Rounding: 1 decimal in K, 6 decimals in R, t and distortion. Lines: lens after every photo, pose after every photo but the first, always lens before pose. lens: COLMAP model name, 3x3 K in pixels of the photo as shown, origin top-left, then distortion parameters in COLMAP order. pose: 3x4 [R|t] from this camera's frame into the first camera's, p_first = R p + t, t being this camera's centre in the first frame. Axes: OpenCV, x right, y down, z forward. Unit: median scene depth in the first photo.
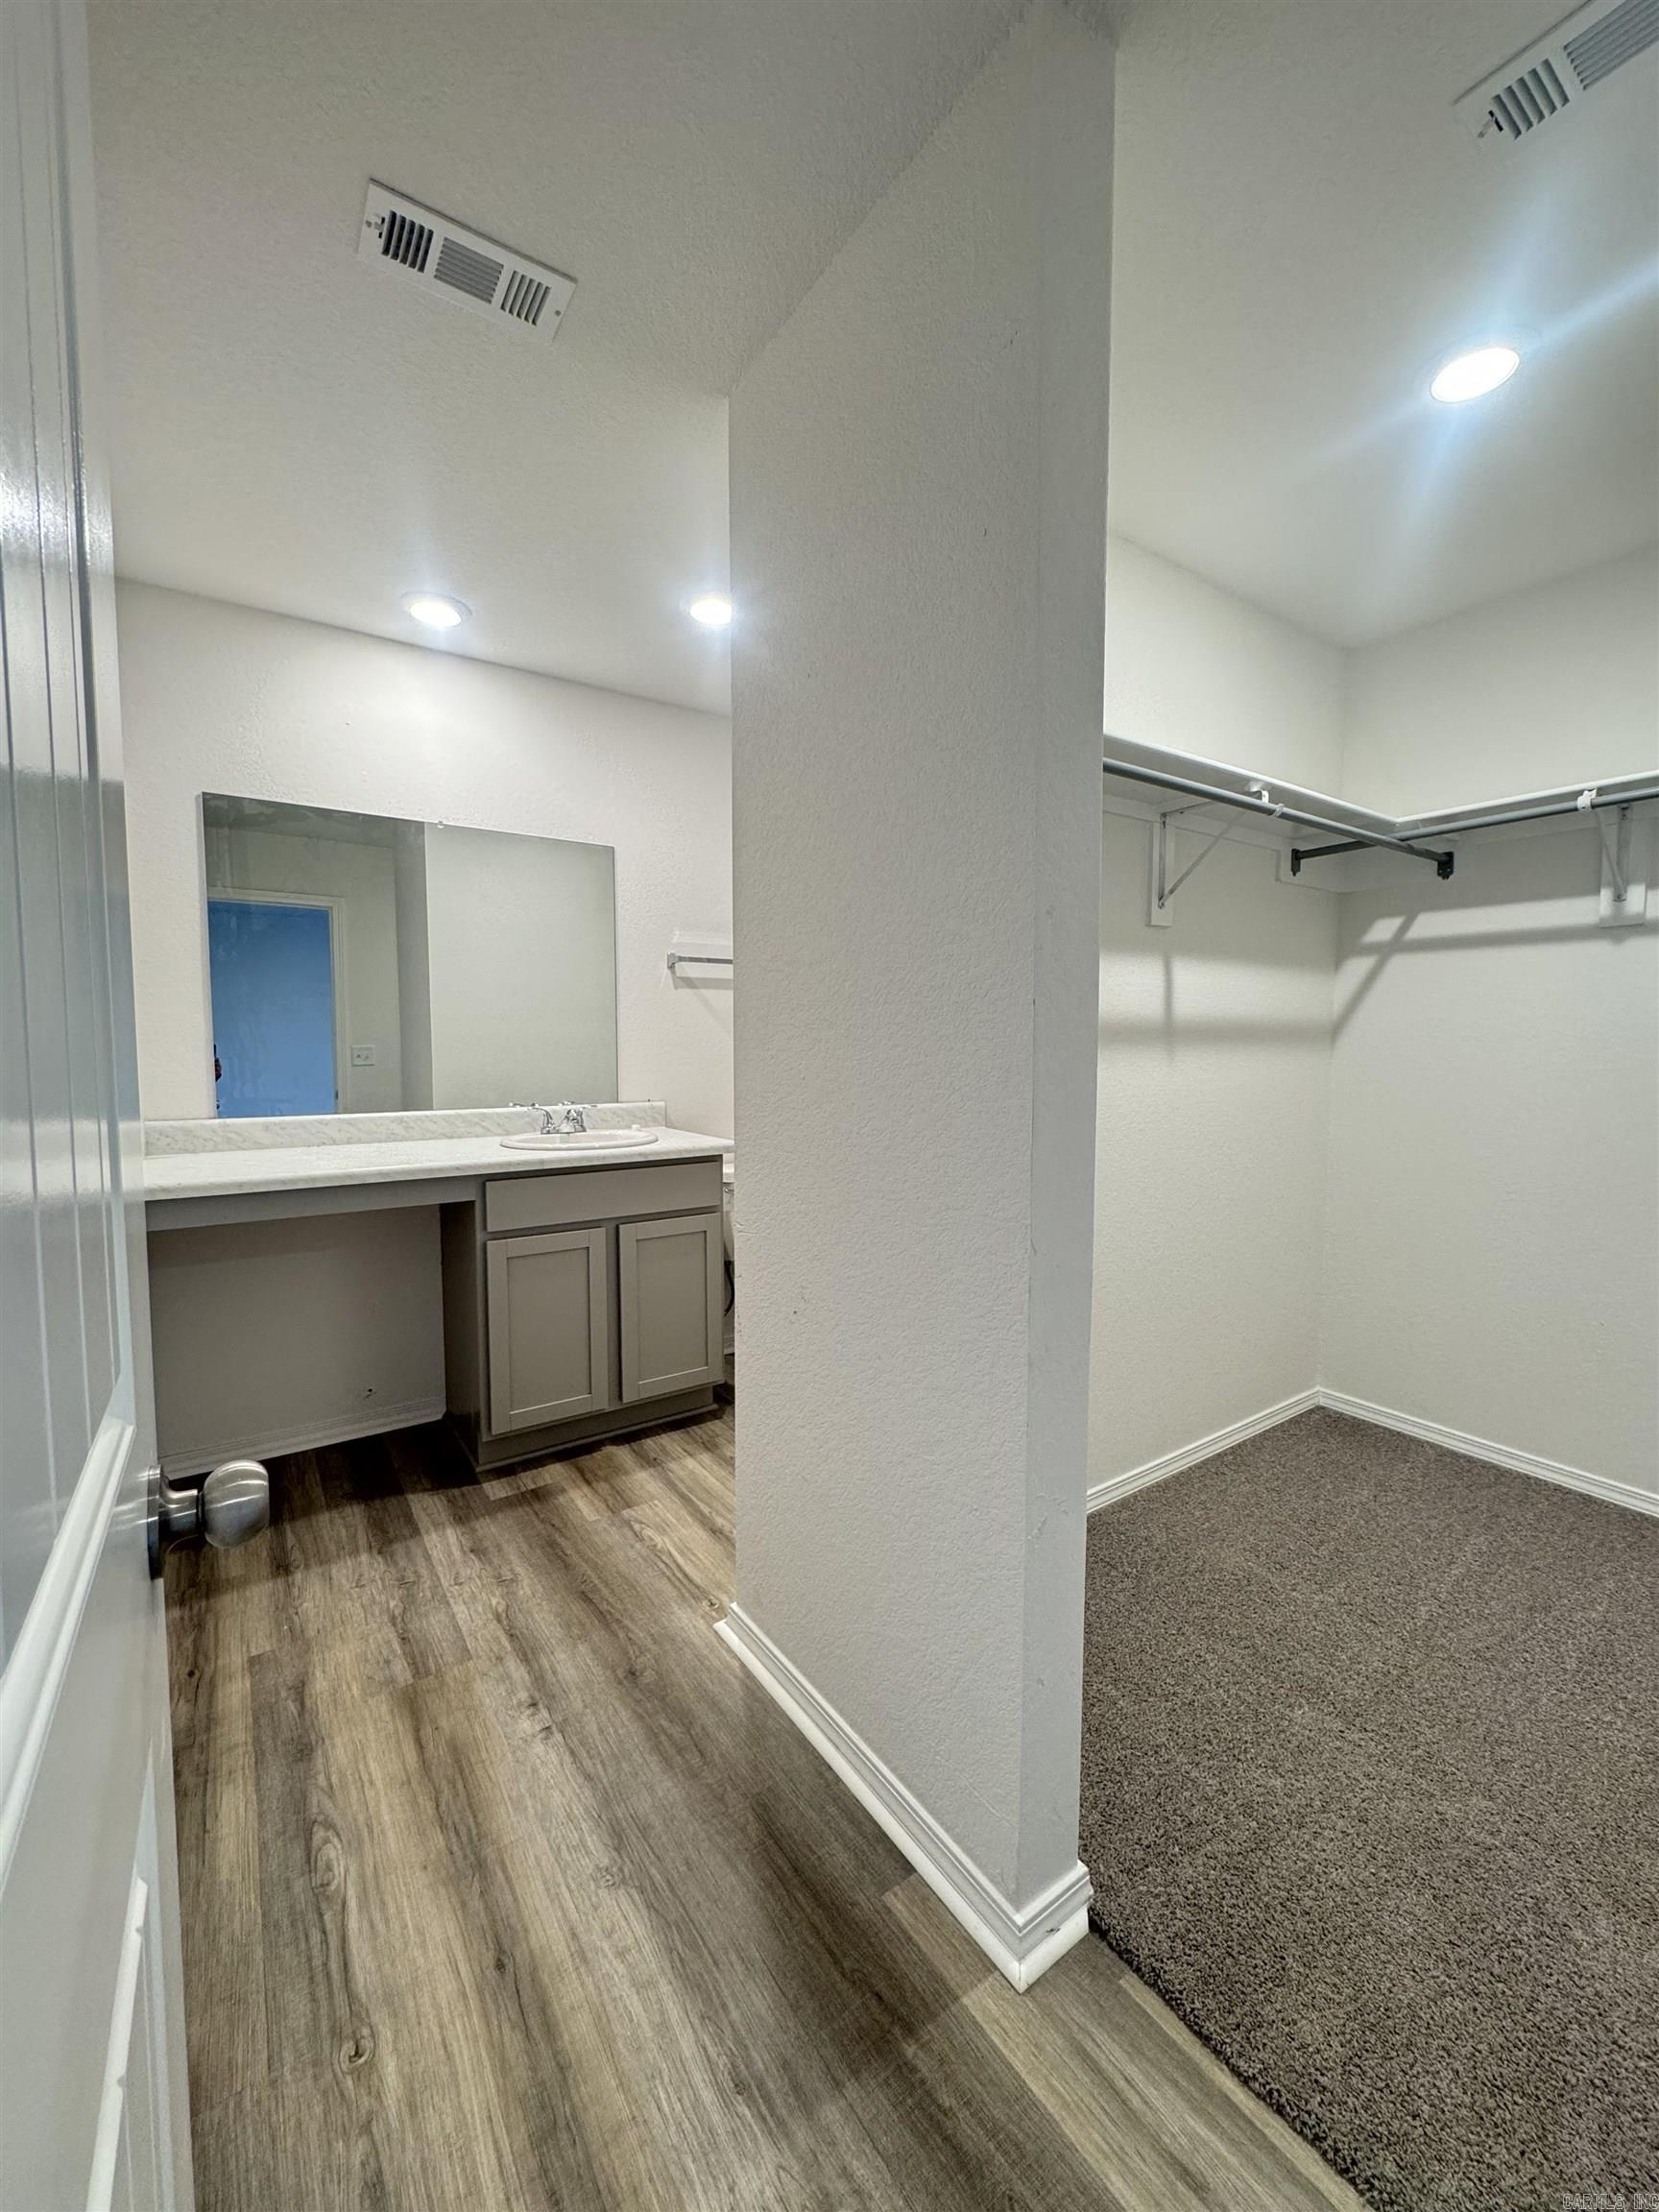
lens RADIAL K [[881.4, 0, 836.0], [0, 881.4, 1101.6], [0, 0, 1]] dist [-0.000830, -0.000237]
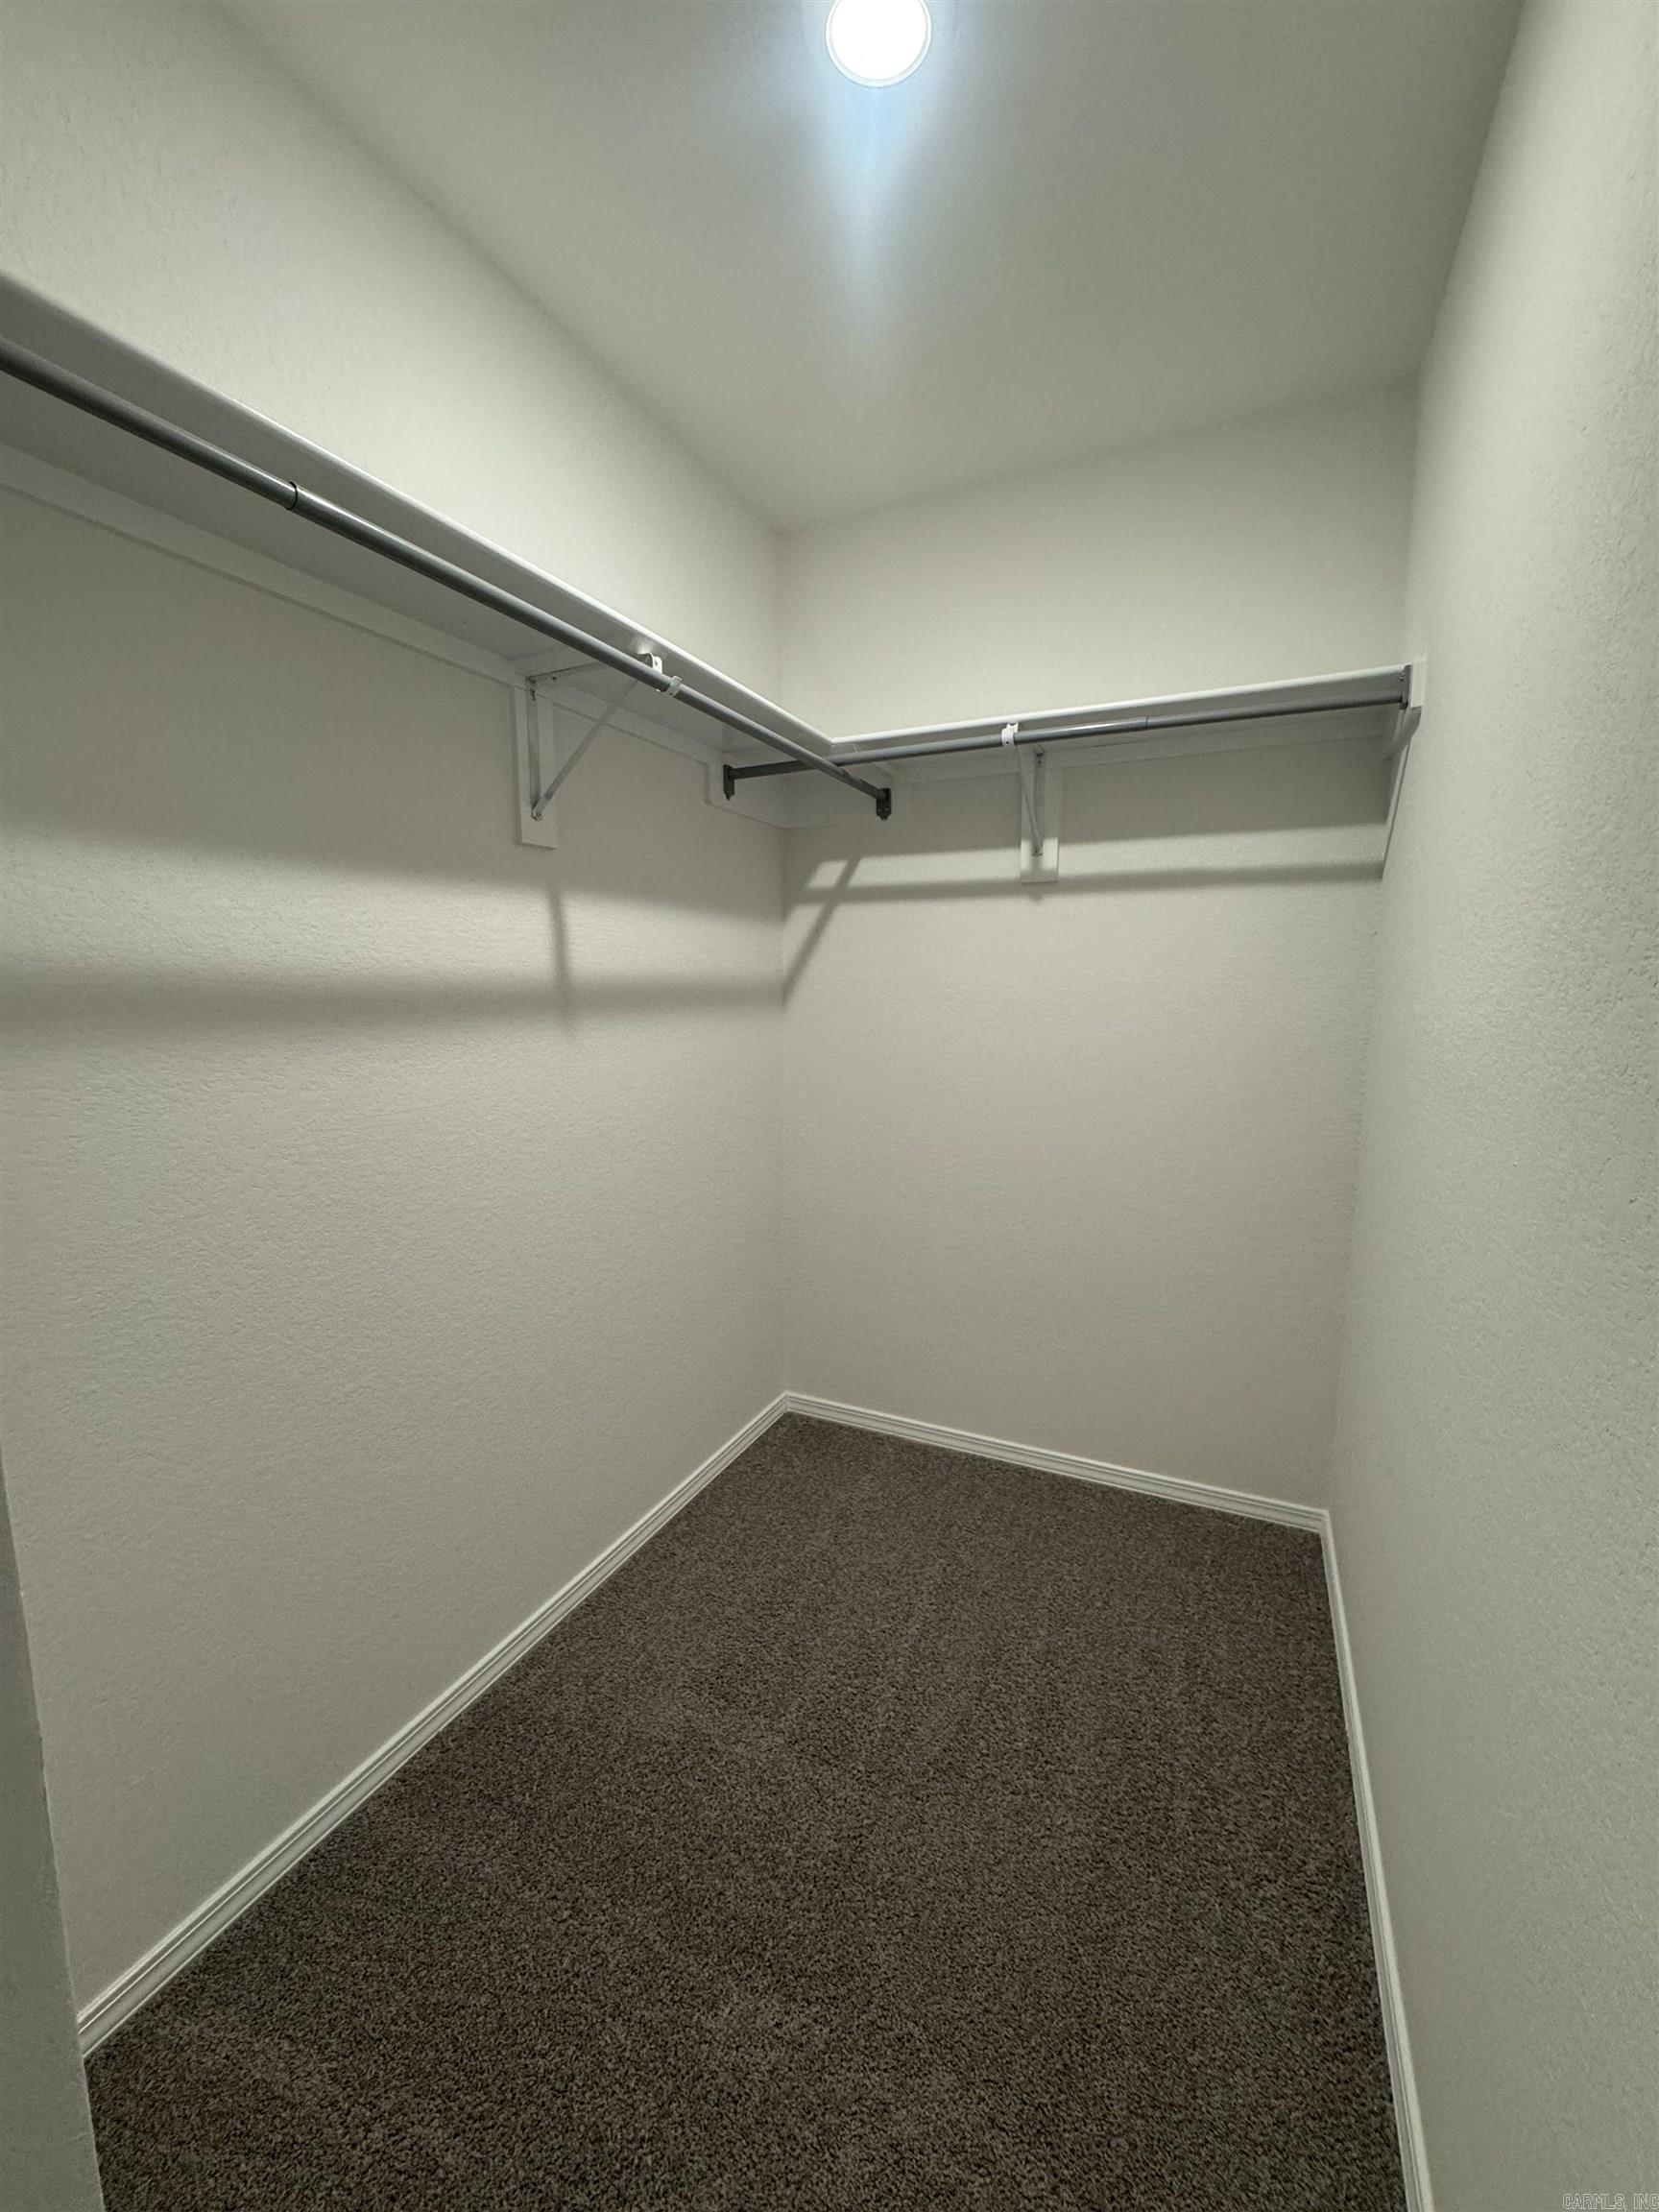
lens RADIAL K [[881.4, 0, 836.0], [0, 881.4, 1101.6], [0, 0, 1]] dist [-0.000830, -0.000237]
pose [[0.864917, -0.067321, 0.497380, 0.206486], [0.035428, 0.996681, 0.073294, -0.039914], [-0.500664, -0.045772, 0.864431, 0.266773]]
